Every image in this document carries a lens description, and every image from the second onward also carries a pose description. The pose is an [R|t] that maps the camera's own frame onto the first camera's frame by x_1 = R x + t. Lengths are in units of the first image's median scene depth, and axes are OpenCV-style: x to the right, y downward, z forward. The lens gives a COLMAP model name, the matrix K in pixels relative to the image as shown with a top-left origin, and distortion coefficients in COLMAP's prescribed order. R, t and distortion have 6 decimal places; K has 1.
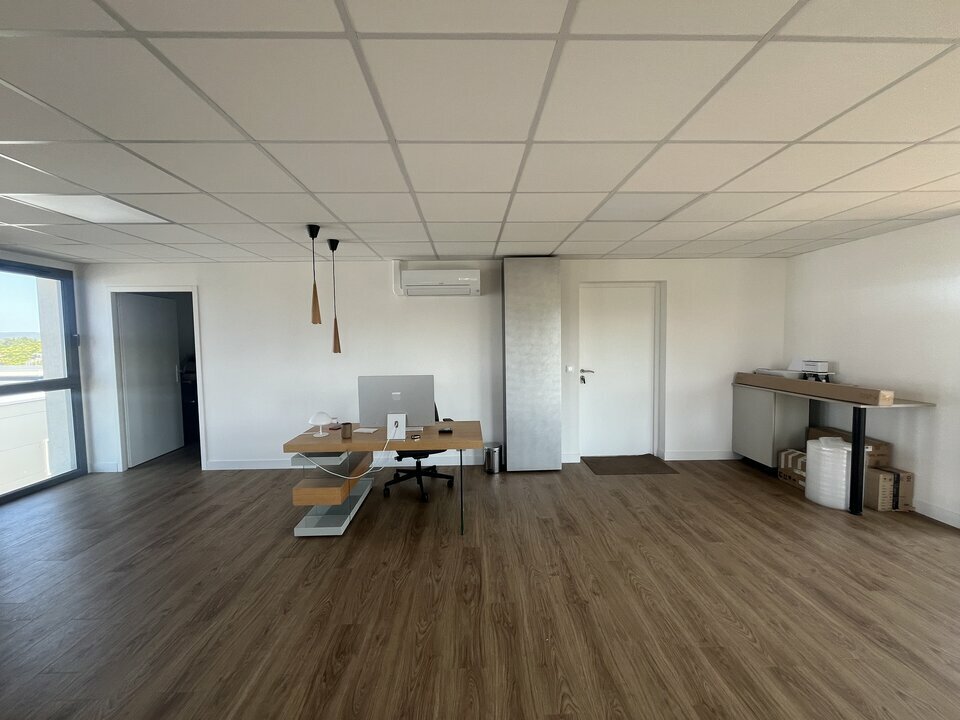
lens RADIAL K [[386.8, 0, 479.0], [0, 386.8, 359.5], [0, 0, 1]] dist [-0.002676, -0.000492]
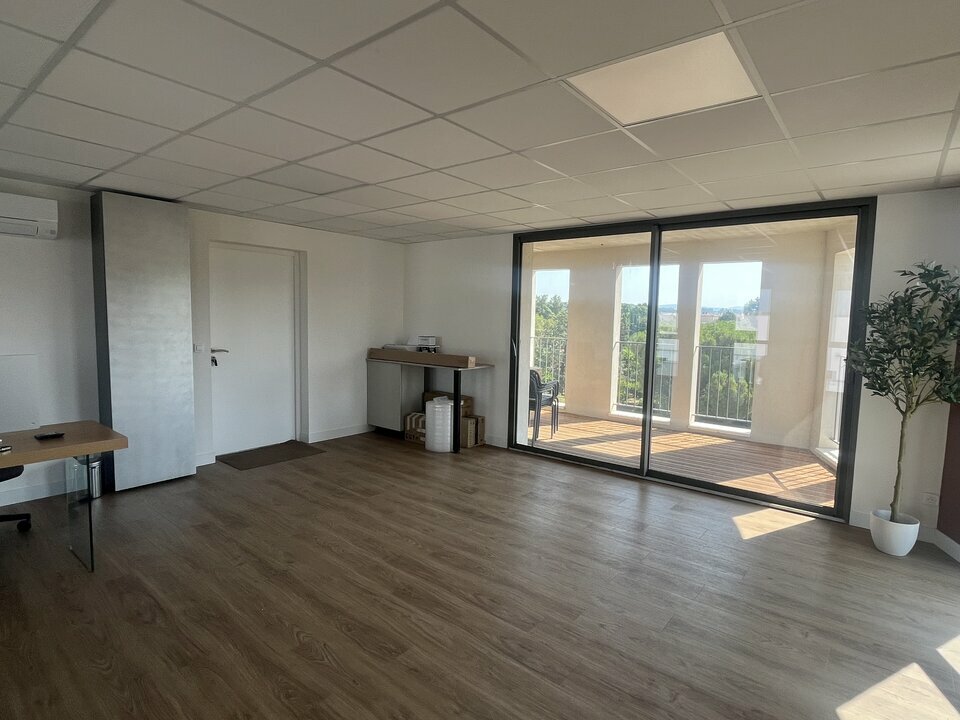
lens RADIAL K [[505.2, 0, 480.6], [0, 505.2, 360.3], [0, 0, 1]] dist [-0.008484, 0.001374]
pose [[0.646092, -0.038157, 0.762305, -0.241944], [0.012376, 0.999142, 0.039522, 0.020968], [-0.763159, -0.016100, 0.646010, -0.148466]]
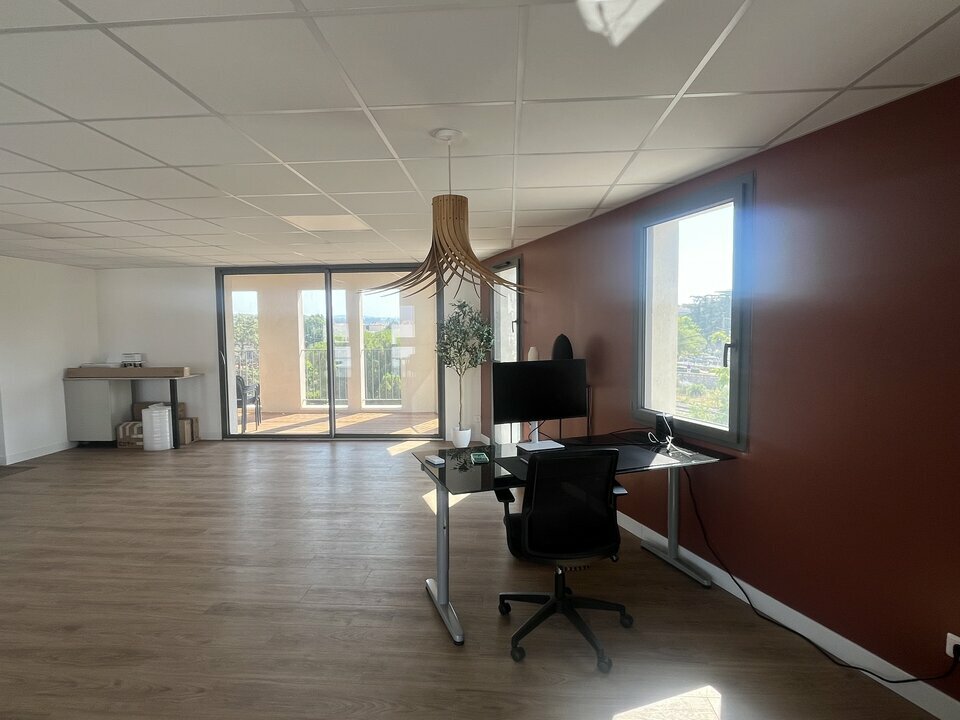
lens RADIAL K [[505.2, 0, 479.6], [0, 505.2, 362.1], [0, 0, 1]] dist [-0.008484, 0.001374]
pose [[0.082165, -0.051348, 0.995295, -0.871212], [0.065952, 0.996763, 0.045979, 0.037348], [-0.994434, 0.061864, 0.085285, -0.383081]]
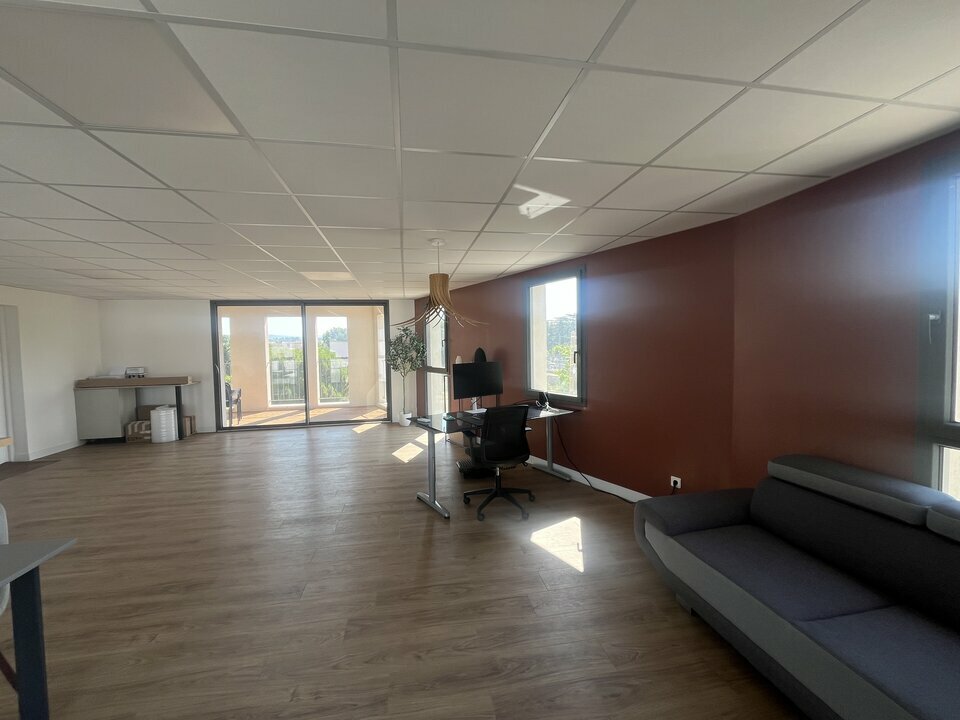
lens RADIAL K [[386.8, 0, 477.7], [0, 386.8, 358.8], [0, 0, 1]] dist [-0.002676, -0.000492]
pose [[-0.157565, -0.022462, 0.987253, -1.167179], [0.078249, 0.996314, 0.035156, 0.029080], [-0.984403, 0.082791, -0.155227, -0.226486]]
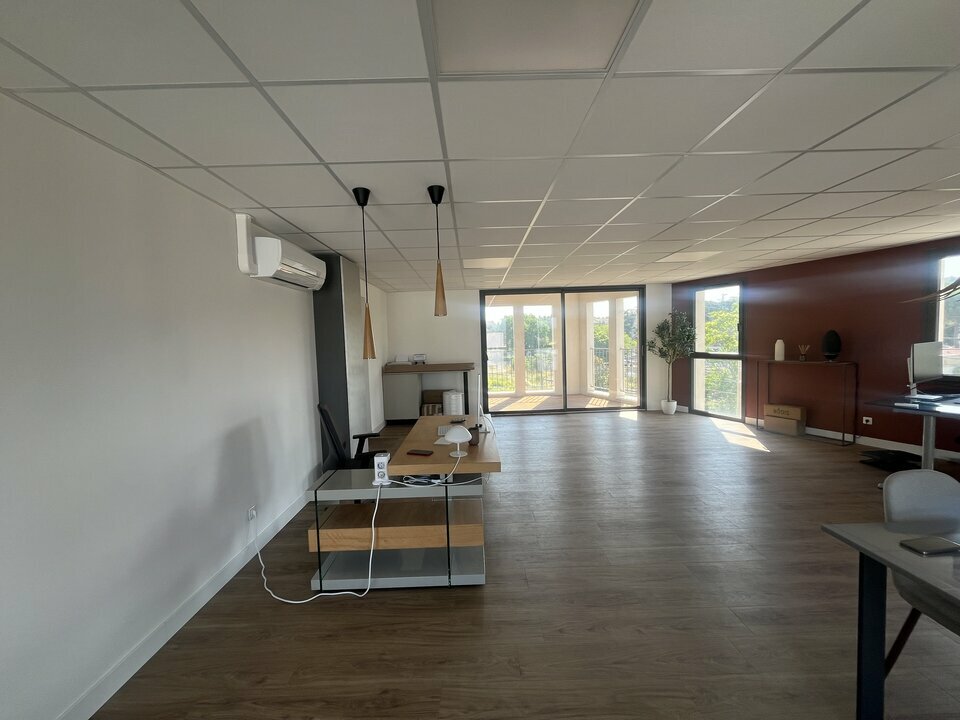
lens RADIAL K [[386.8, 0, 483.3], [0, 386.8, 358.8], [0, 0, 1]] dist [-0.002676, -0.000492]
pose [[0.003675, -0.037020, 0.999308, -1.067916], [0.089068, 0.995355, 0.036546, -0.015431], [-0.996019, 0.088872, 0.006955, 0.817011]]
